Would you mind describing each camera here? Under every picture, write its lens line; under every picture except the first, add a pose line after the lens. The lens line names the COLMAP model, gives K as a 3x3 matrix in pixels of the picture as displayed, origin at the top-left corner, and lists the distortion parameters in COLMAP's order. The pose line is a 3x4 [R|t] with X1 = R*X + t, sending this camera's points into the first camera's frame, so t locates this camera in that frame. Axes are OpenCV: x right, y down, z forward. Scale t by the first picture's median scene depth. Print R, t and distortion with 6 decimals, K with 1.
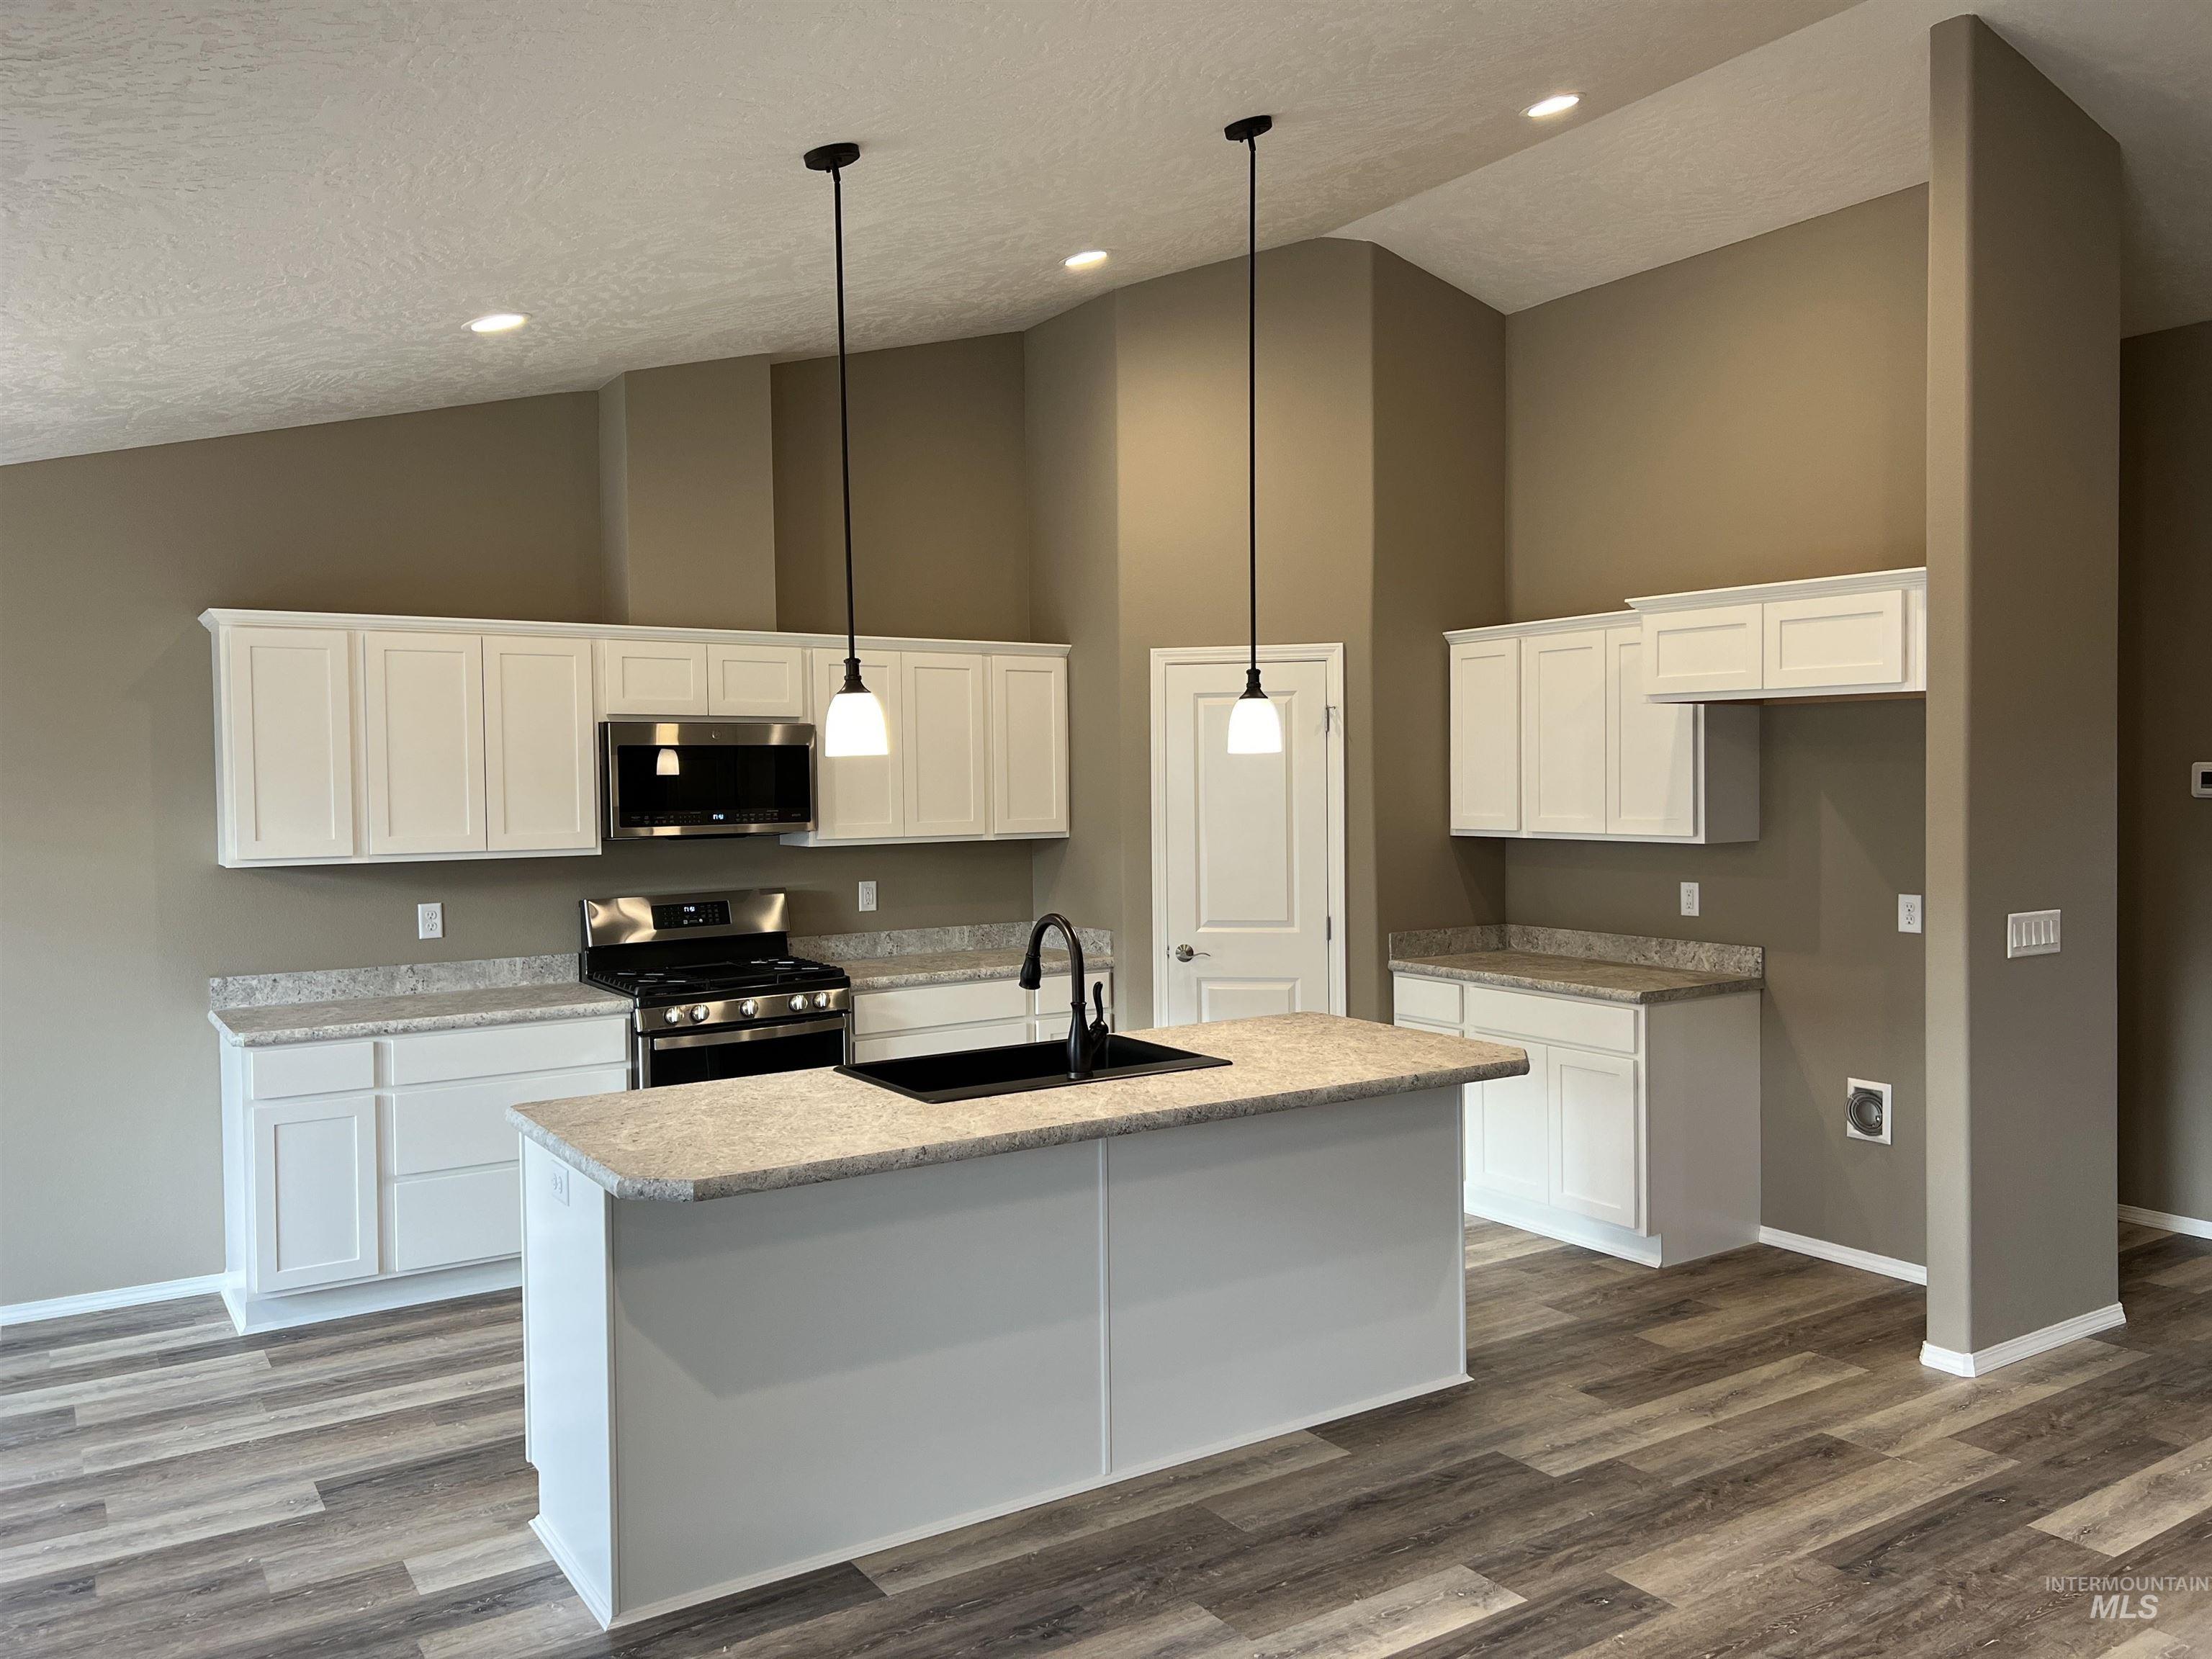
lens RADIAL K [[1661.0, 0, 1104.2], [0, 1661.0, 766.4], [0, 0, 1]] dist [0.074183, -0.077850]
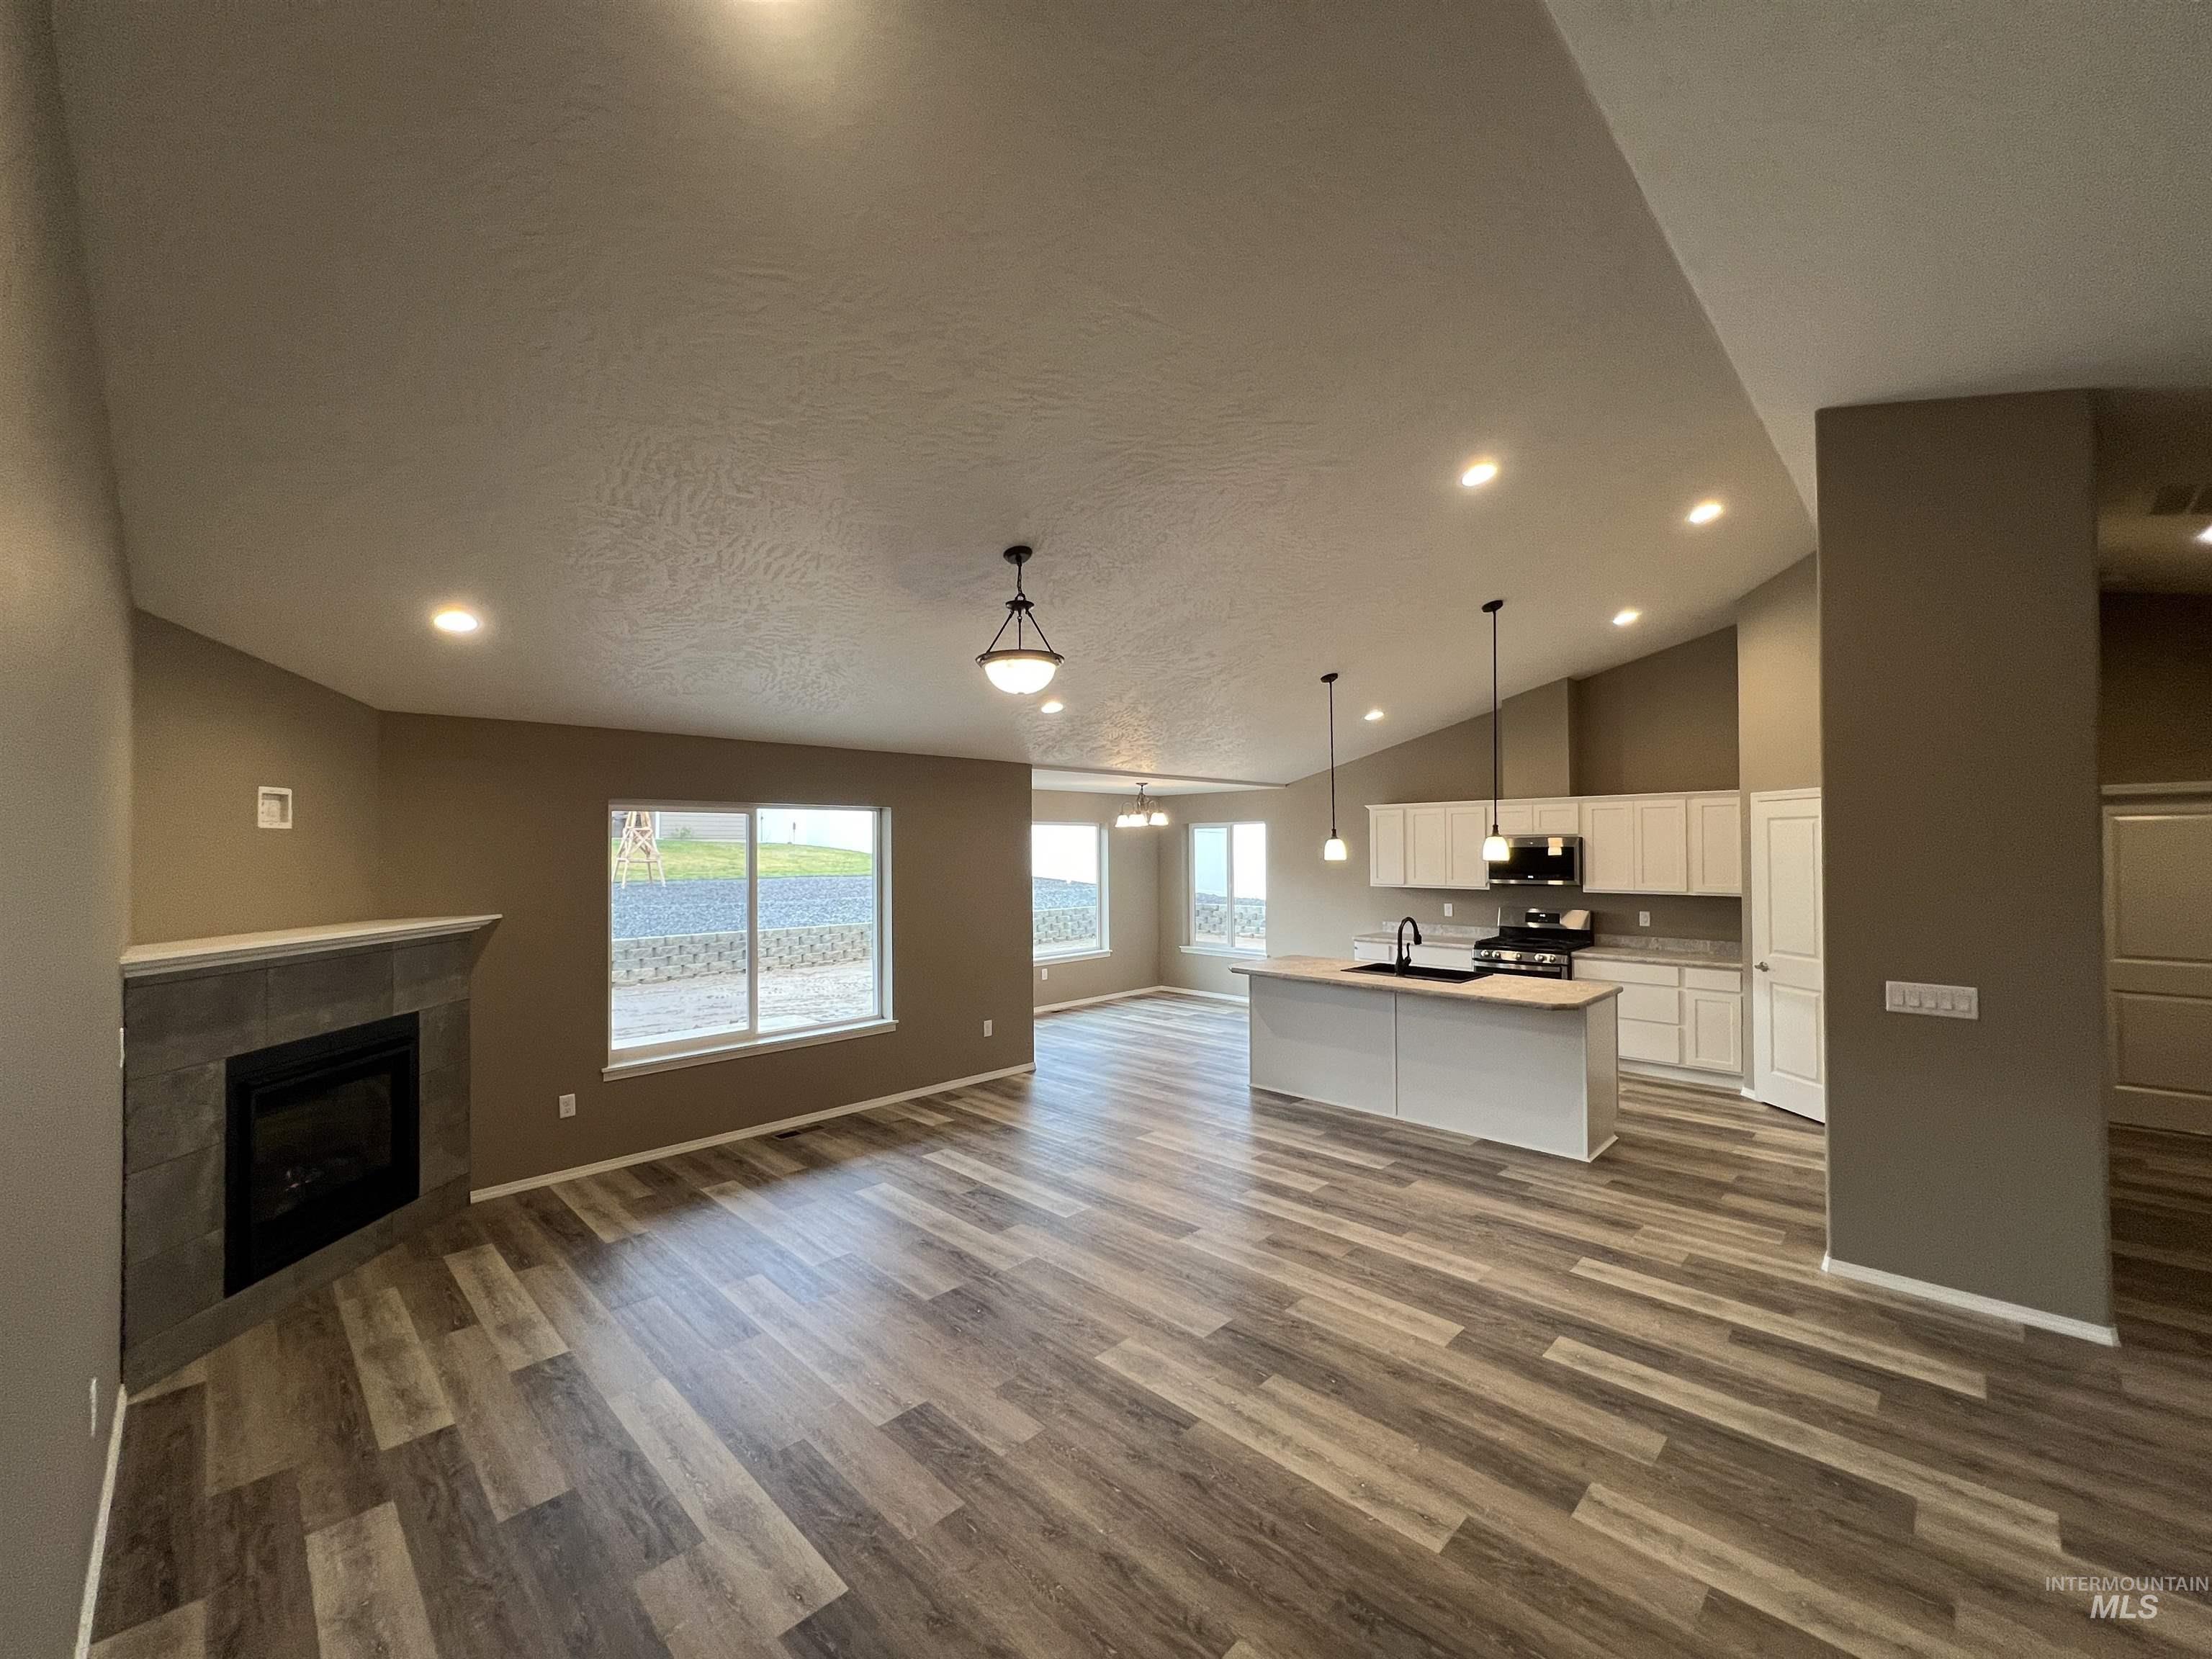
lens RADIAL K [[877.8, 0, 1106.0], [0, 877.8, 829.5], [0, 0, 1]] dist [0.000121, -0.000019]
pose [[0.215243, -0.010089, -0.976508, 1.236034], [0.008486, 0.999928, -0.008461, -0.046127], [0.976524, -0.006465, 0.215314, 0.194706]]
